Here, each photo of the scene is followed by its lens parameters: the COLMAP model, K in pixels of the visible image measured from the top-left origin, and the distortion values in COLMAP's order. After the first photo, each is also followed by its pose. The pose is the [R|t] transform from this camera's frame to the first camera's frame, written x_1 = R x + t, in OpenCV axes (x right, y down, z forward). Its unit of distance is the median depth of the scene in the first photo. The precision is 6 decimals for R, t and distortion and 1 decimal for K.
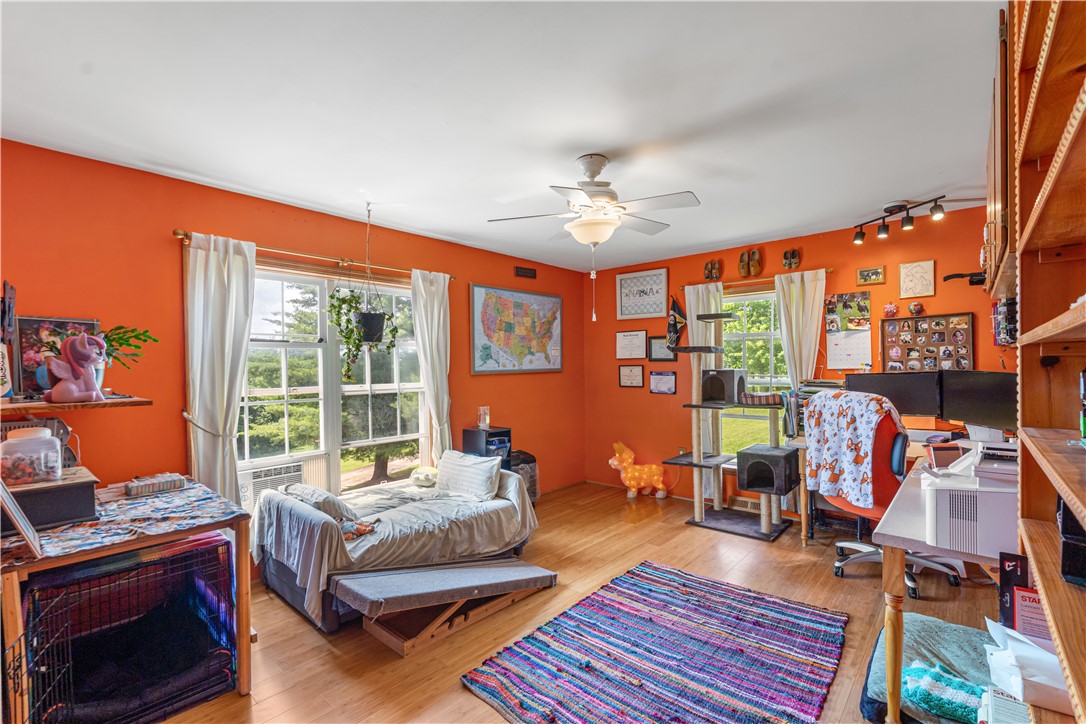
lens RADIAL K [[478.2, 0, 544.9], [0, 478.2, 364.7], [0, 0, 1]] dist [-0.003330, 0.000796]
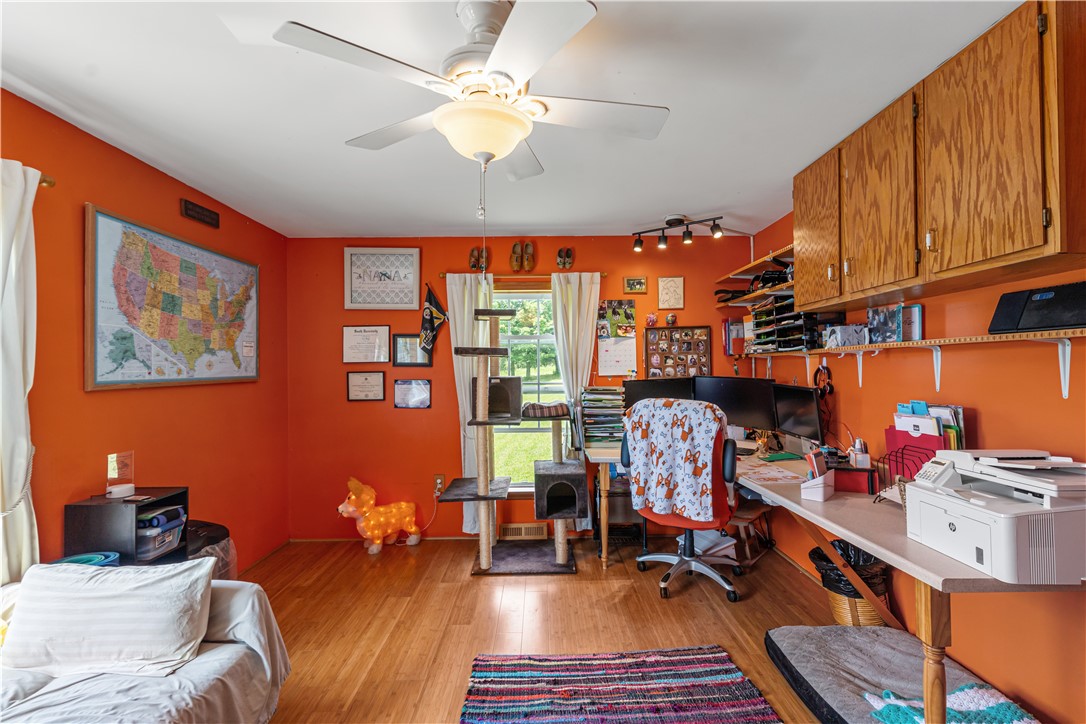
lens RADIAL K [[478.2, 0, 543.6], [0, 478.2, 363.3], [0, 0, 1]] dist [-0.003330, 0.000796]
pose [[0.743721, 0.013042, 0.668363, -0.142050], [-0.001690, 0.999843, -0.017630, 0.001171], [-0.668488, 0.011982, 0.743626, 0.340471]]
